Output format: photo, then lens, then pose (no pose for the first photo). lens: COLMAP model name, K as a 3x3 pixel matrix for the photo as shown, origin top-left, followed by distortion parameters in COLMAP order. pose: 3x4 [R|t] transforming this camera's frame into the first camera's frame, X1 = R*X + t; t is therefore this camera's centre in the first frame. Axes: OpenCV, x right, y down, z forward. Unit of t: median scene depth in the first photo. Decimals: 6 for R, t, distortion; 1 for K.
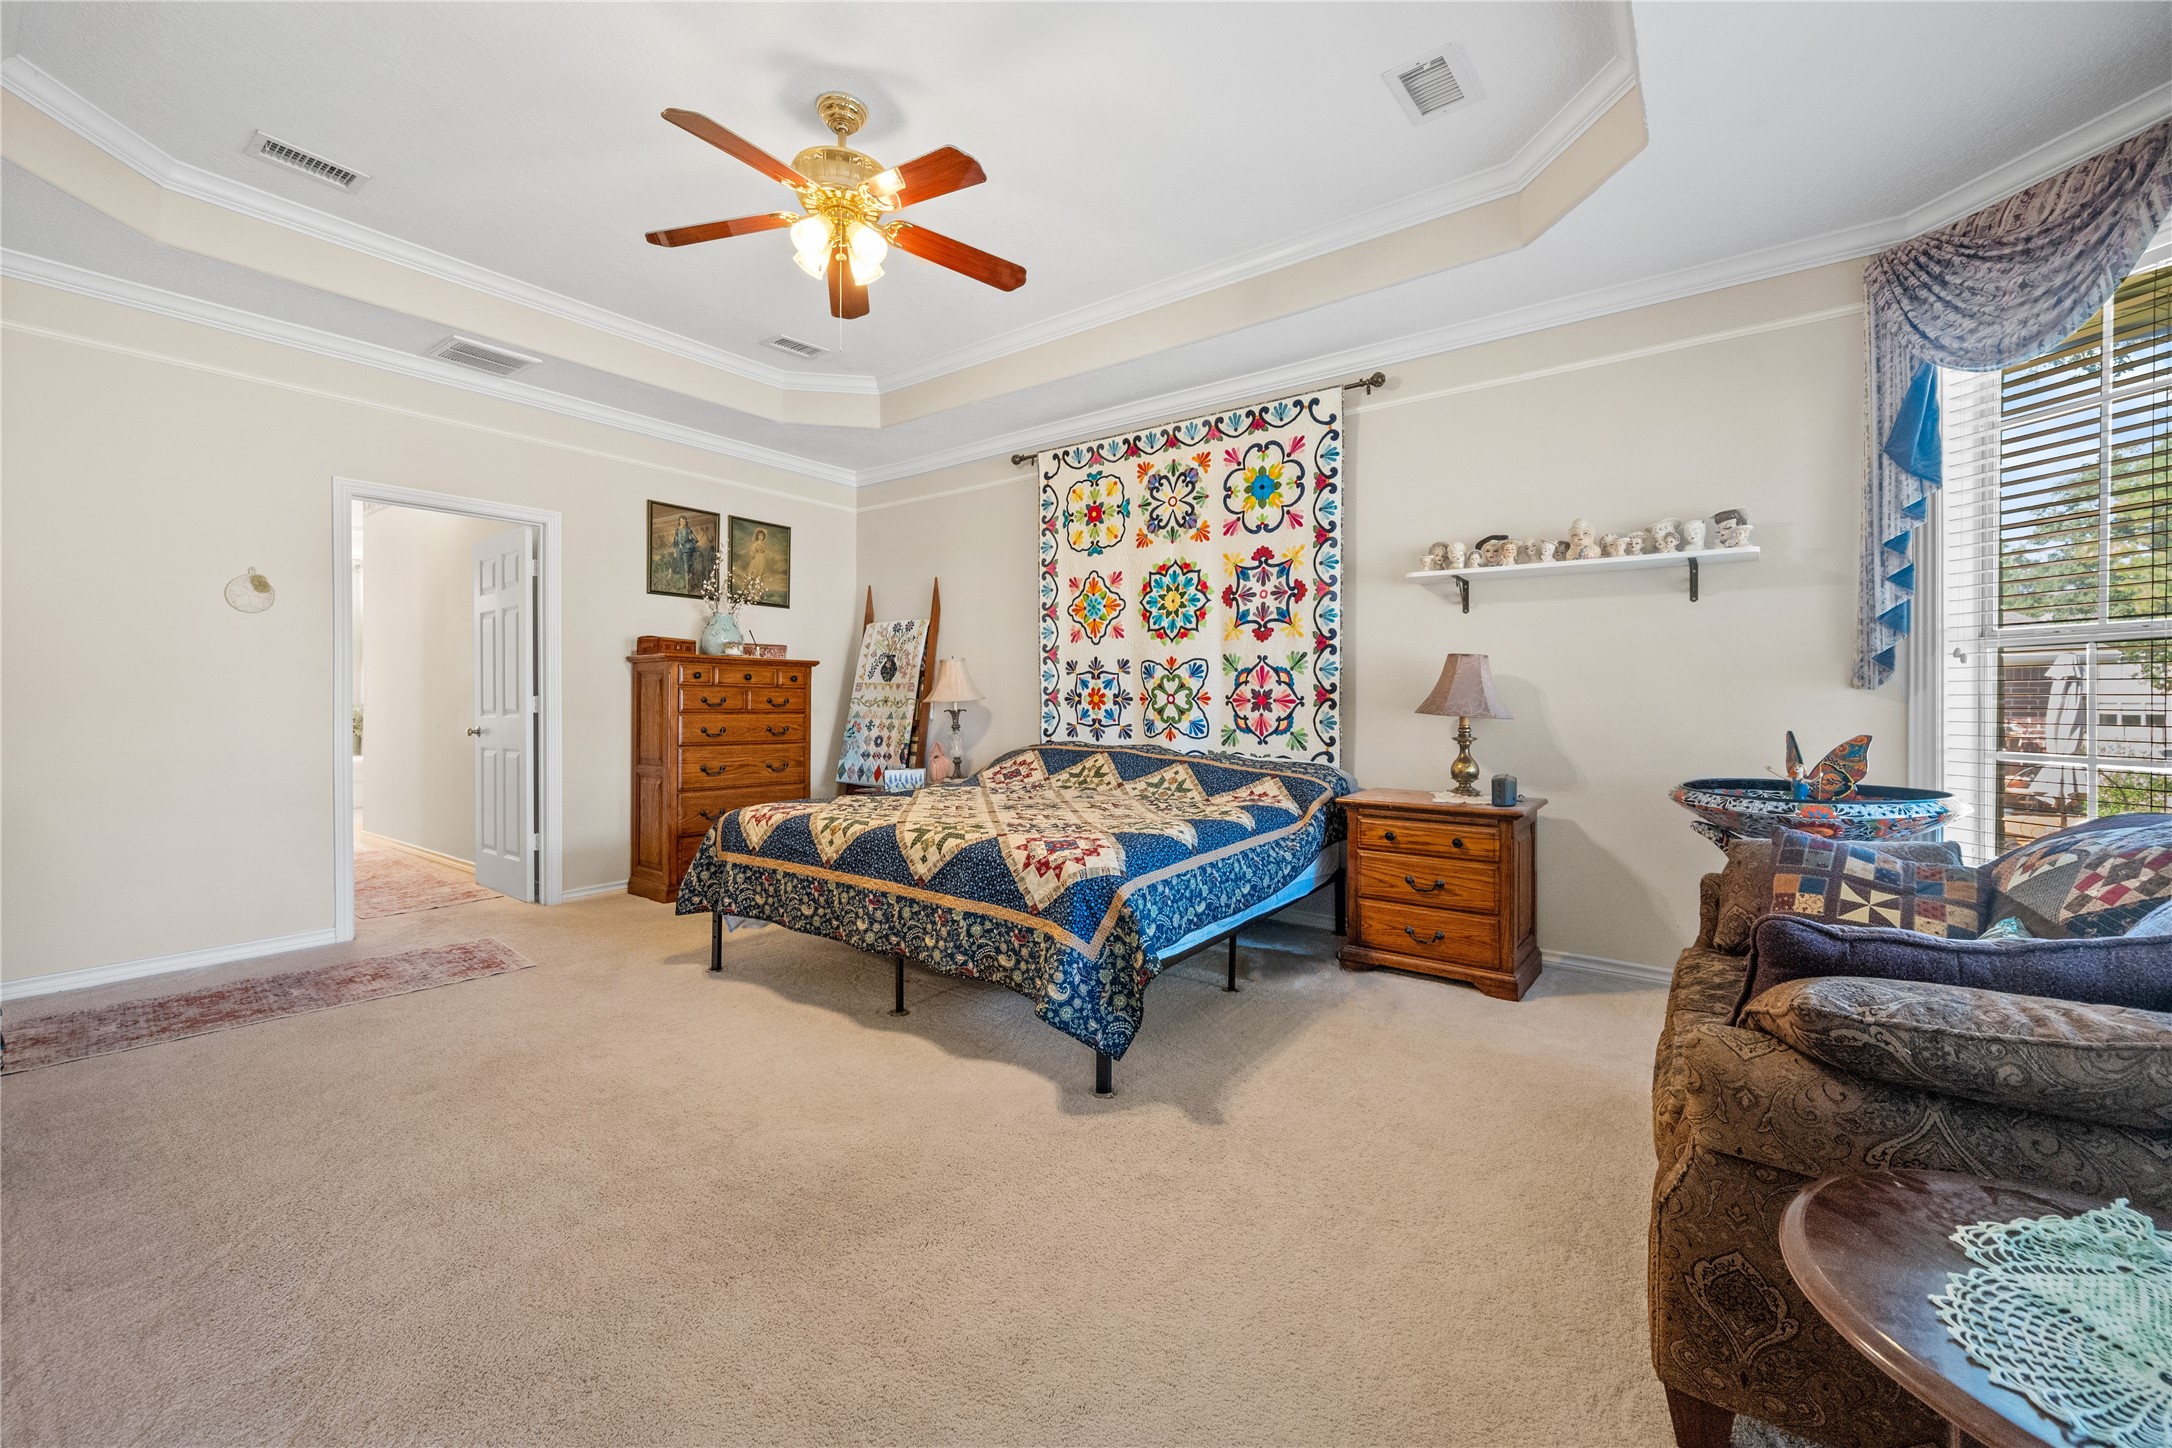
lens RADIAL K [[868.2, 0, 1086.0], [0, 868.2, 724.0], [0, 0, 1]] dist [-0.001816, -0.000207]
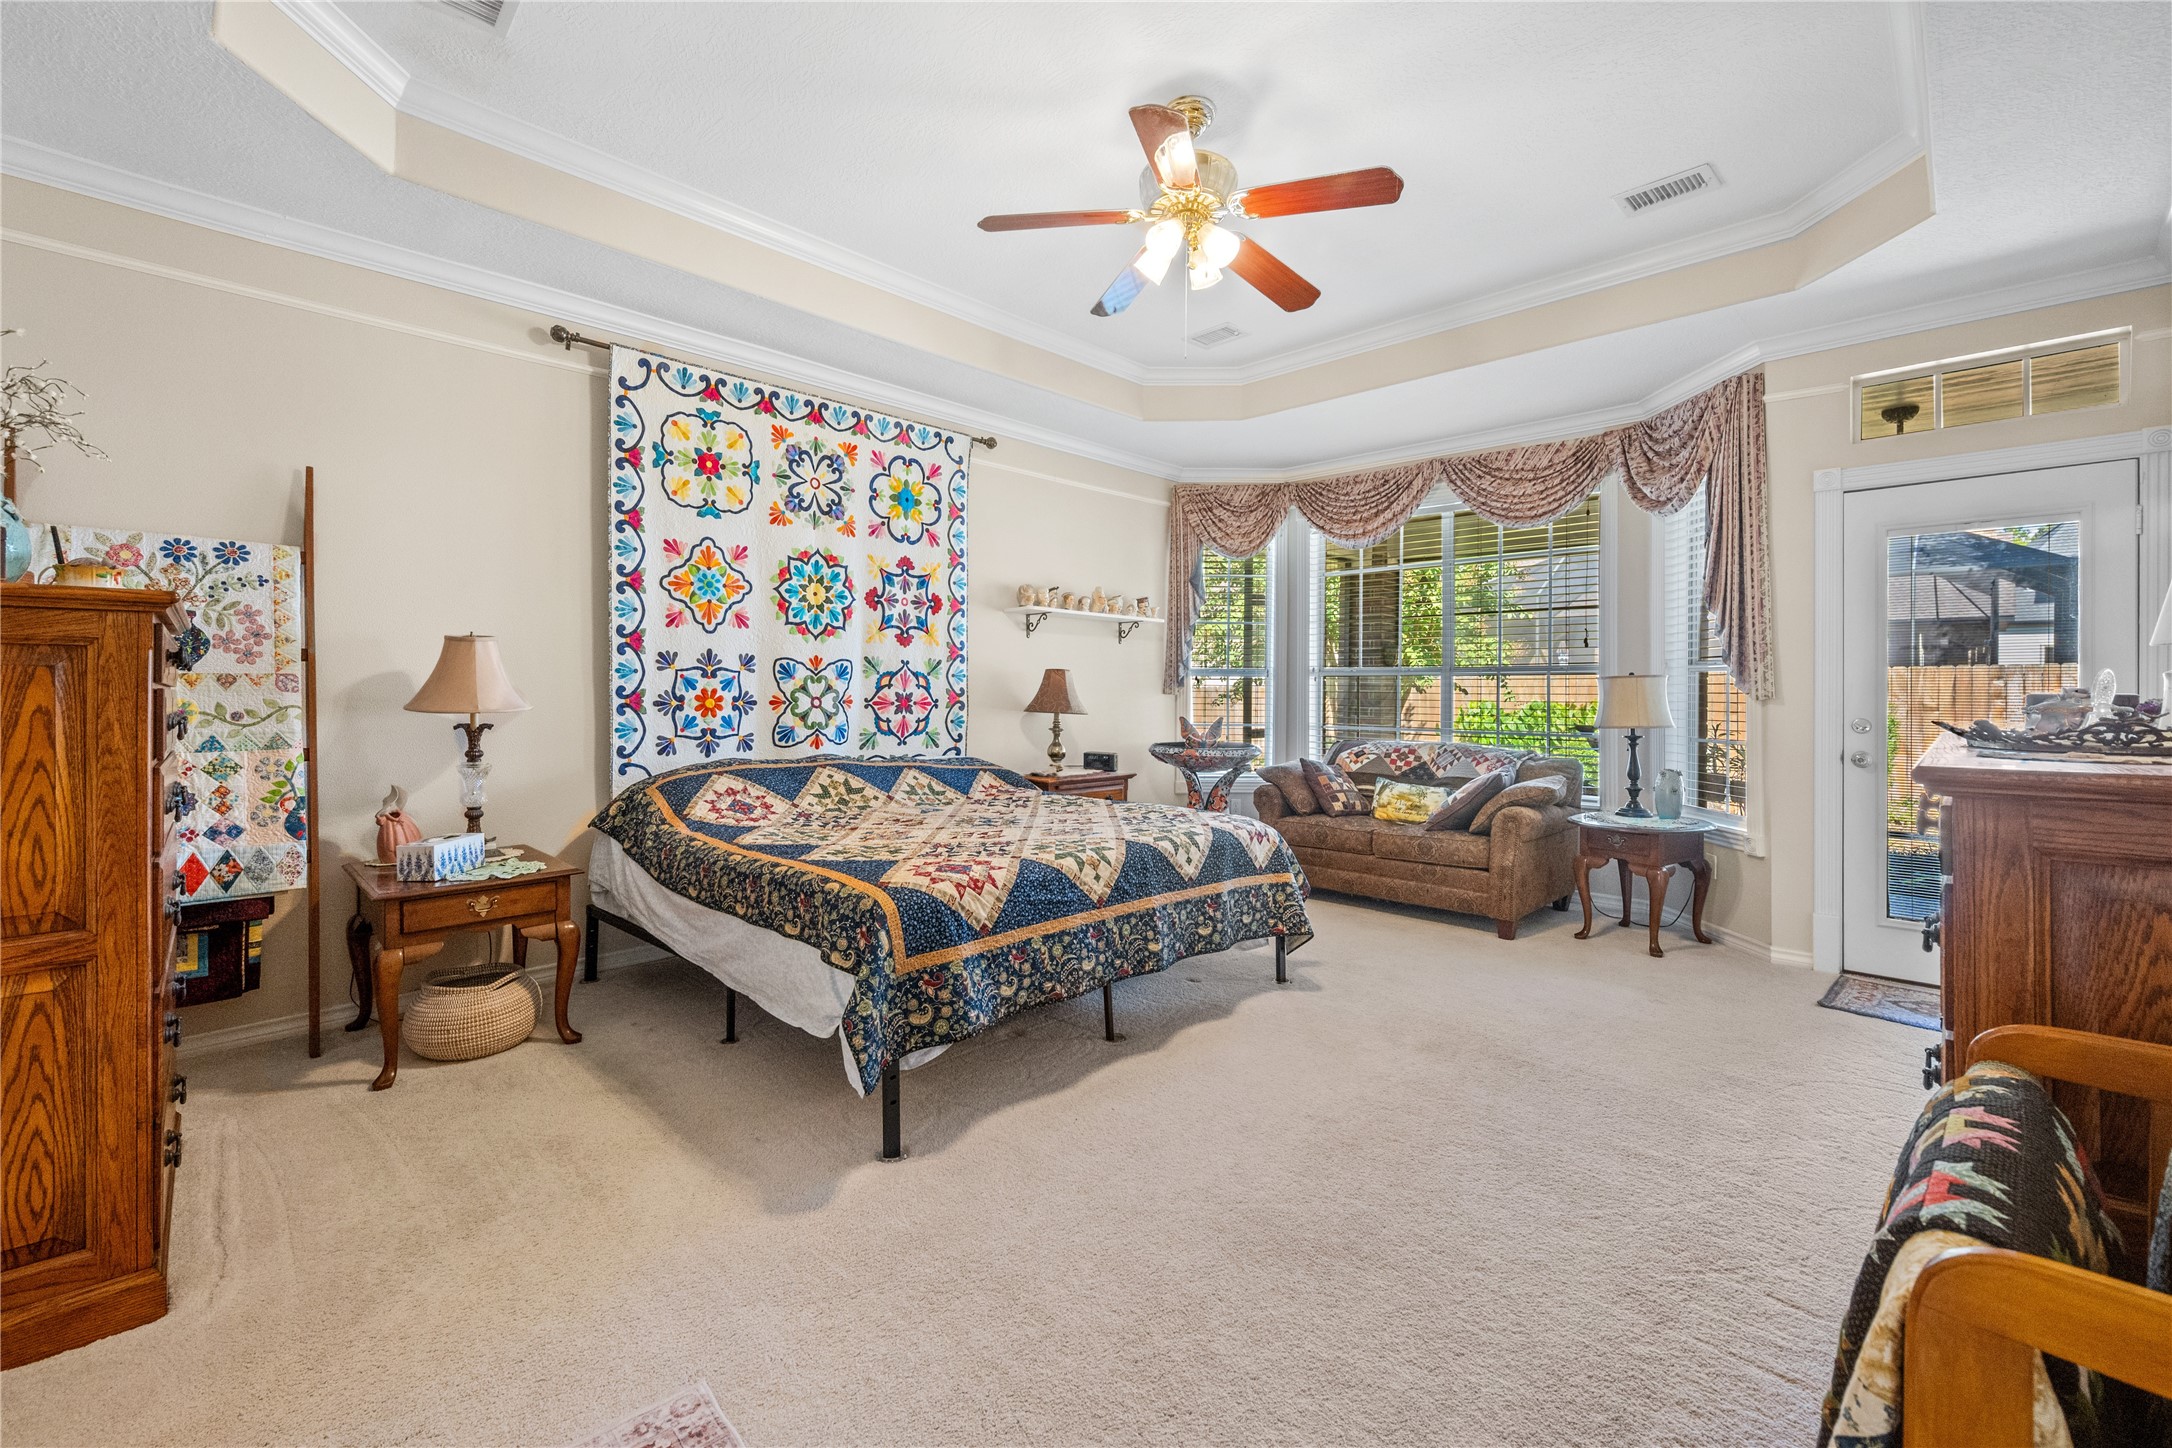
lens RADIAL K [[916.6, 0, 1084.1], [0, 916.6, 718.4], [0, 0, 1]] dist [0.001272, 0.000023]
pose [[0.131216, -0.031552, 0.990852, -0.836727], [0.022118, 0.999338, 0.028893, -0.034771], [-0.991107, 0.018125, 0.131827, 0.618923]]
